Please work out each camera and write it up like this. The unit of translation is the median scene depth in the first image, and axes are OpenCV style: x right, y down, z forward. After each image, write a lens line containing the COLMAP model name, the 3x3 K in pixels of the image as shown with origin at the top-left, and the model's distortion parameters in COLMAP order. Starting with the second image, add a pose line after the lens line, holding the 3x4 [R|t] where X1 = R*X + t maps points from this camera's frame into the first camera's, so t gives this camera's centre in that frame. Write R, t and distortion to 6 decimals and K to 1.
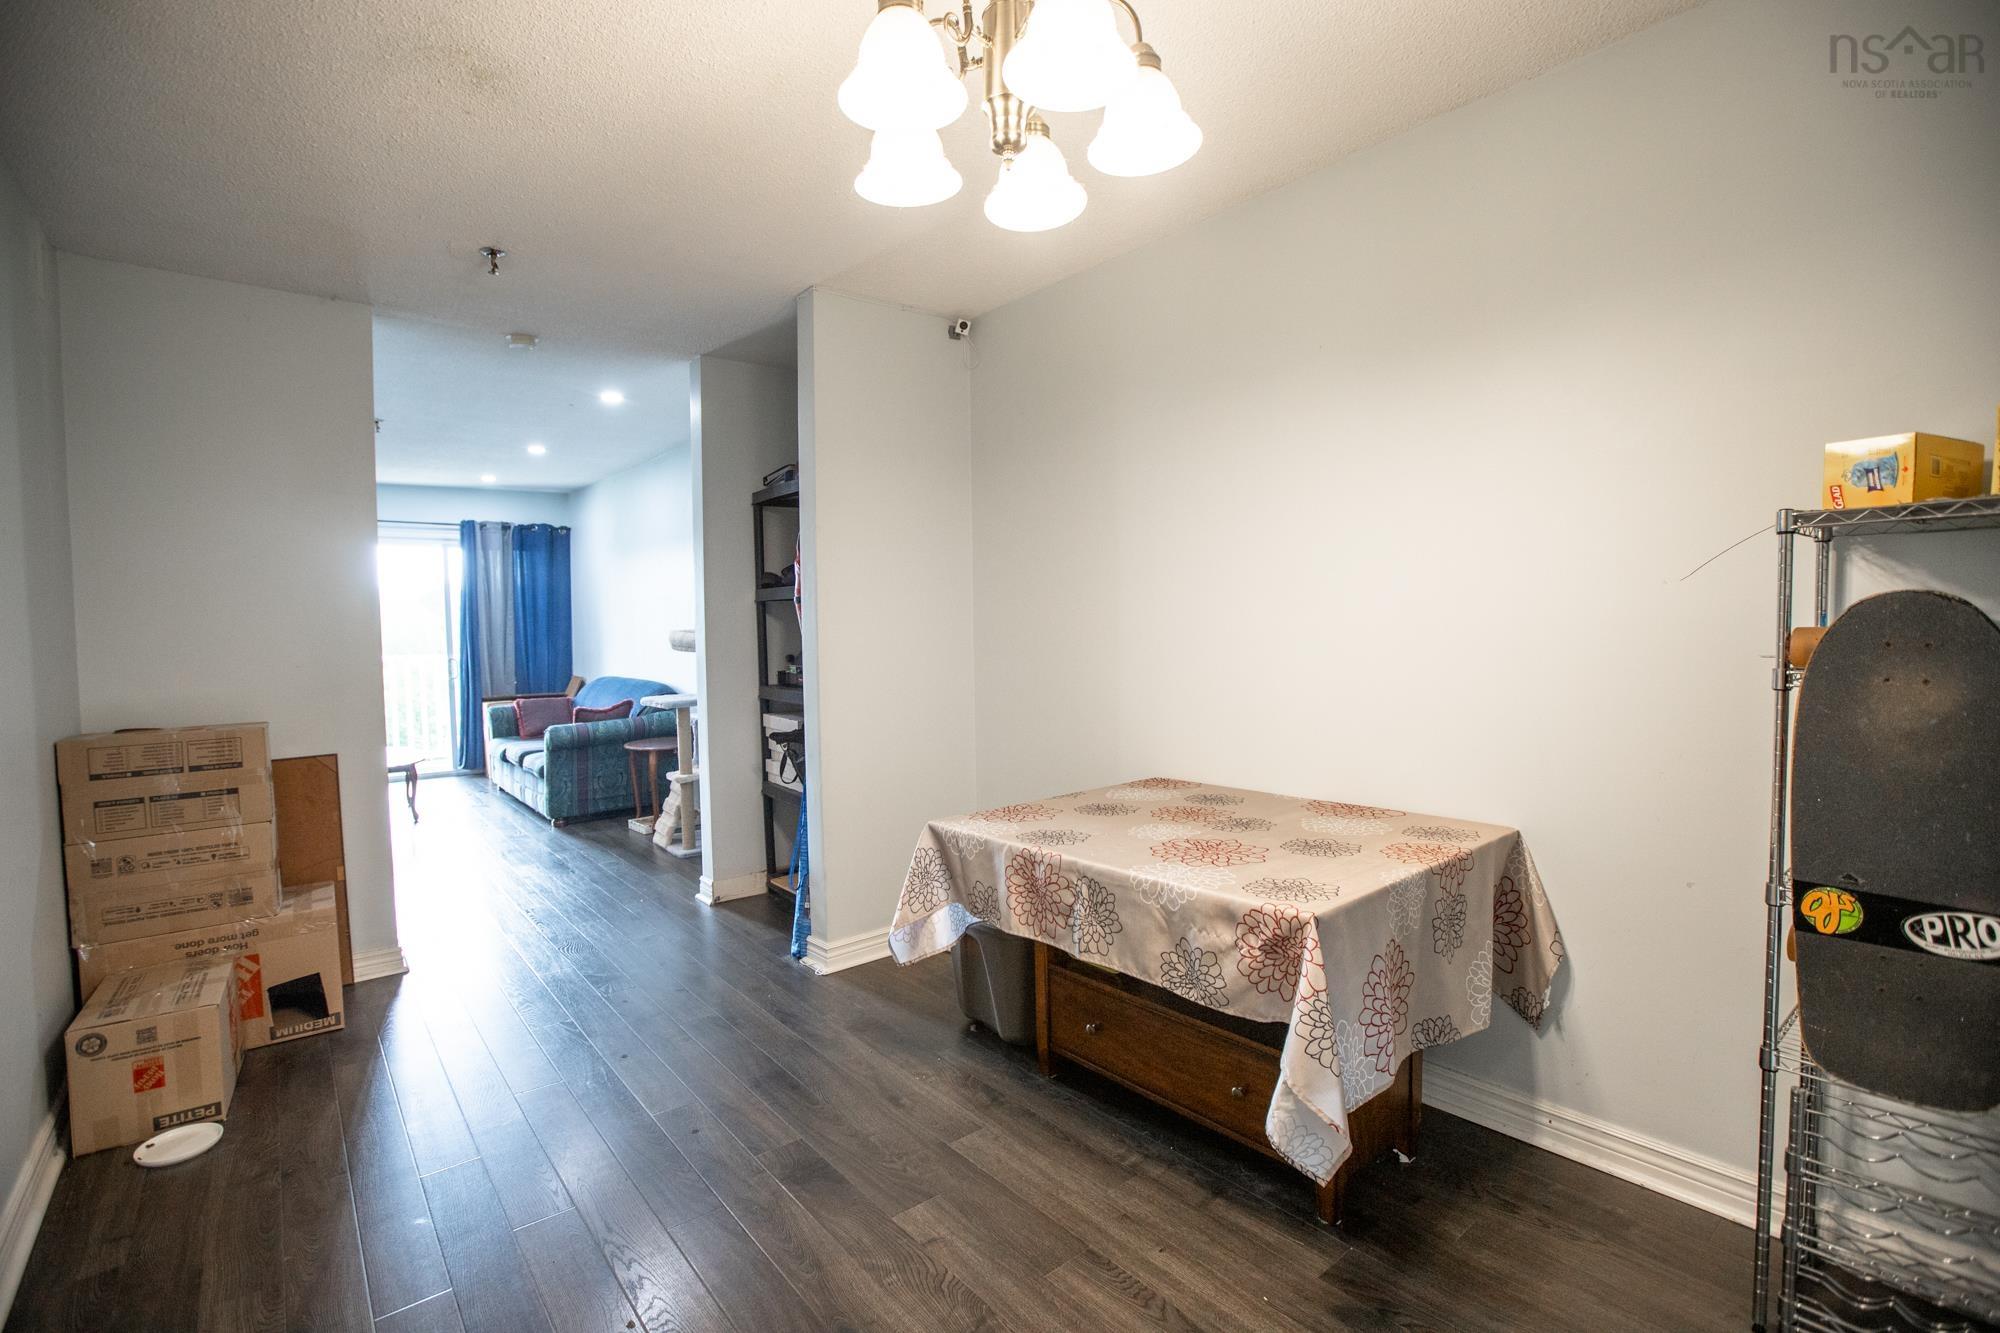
lens RADIAL K [[904.3, 0, 996.5], [0, 904.3, 660.8], [0, 0, 1]] dist [-0.017710, 0.005422]
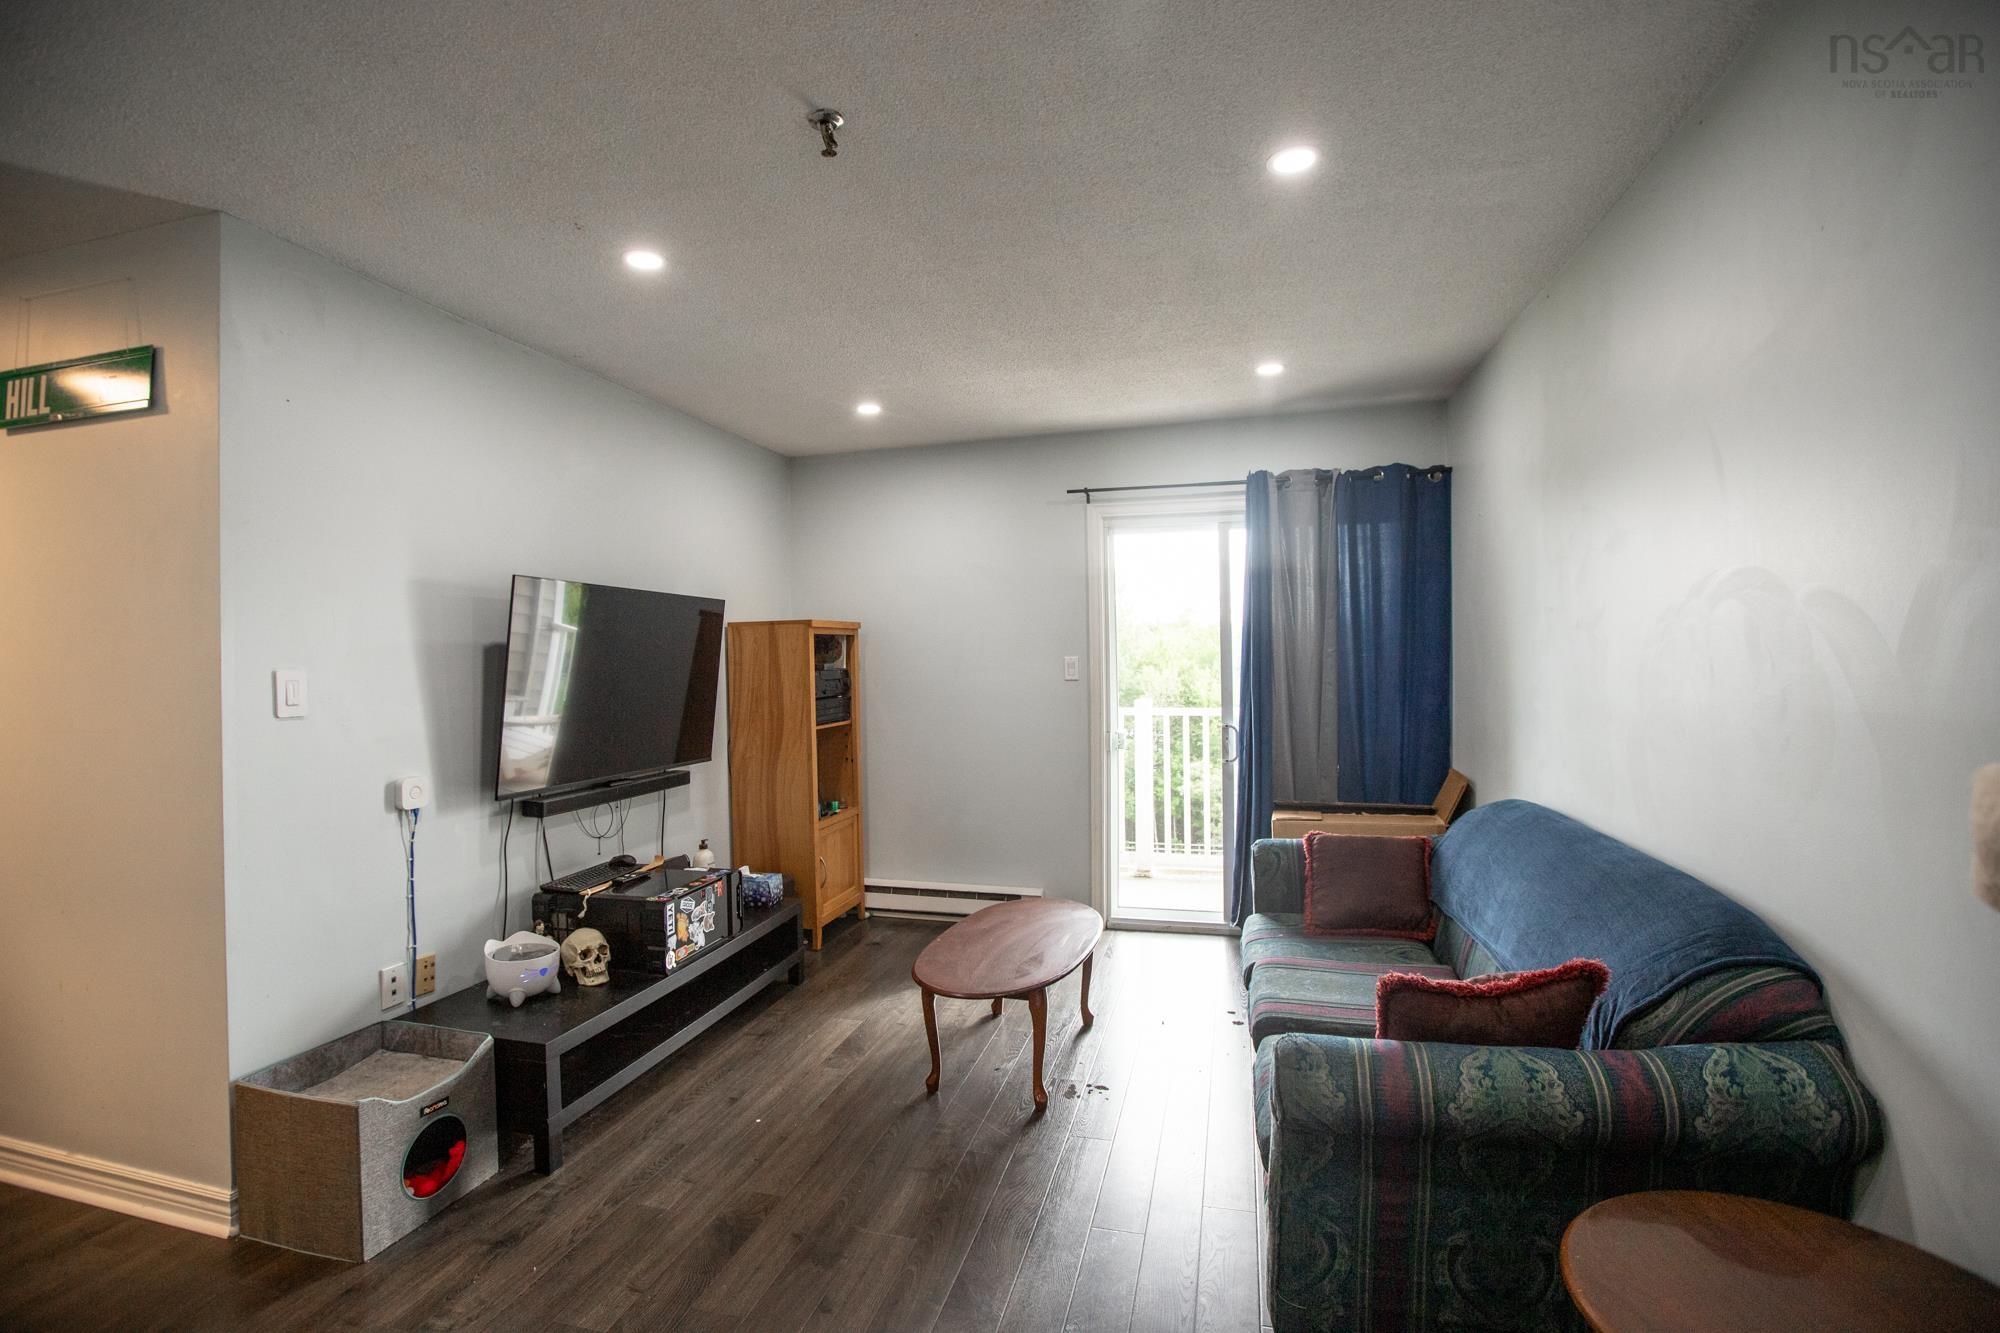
lens RADIAL K [[904.3, 0, 996.5], [0, 904.3, 660.8], [0, 0, 1]] dist [-0.017710, 0.005422]
pose [[0.579648, 0.011926, -0.814780, -0.229247], [-0.032351, 0.999441, -0.008386, -0.032710], [0.814225, 0.031219, 0.579710, 0.547105]]
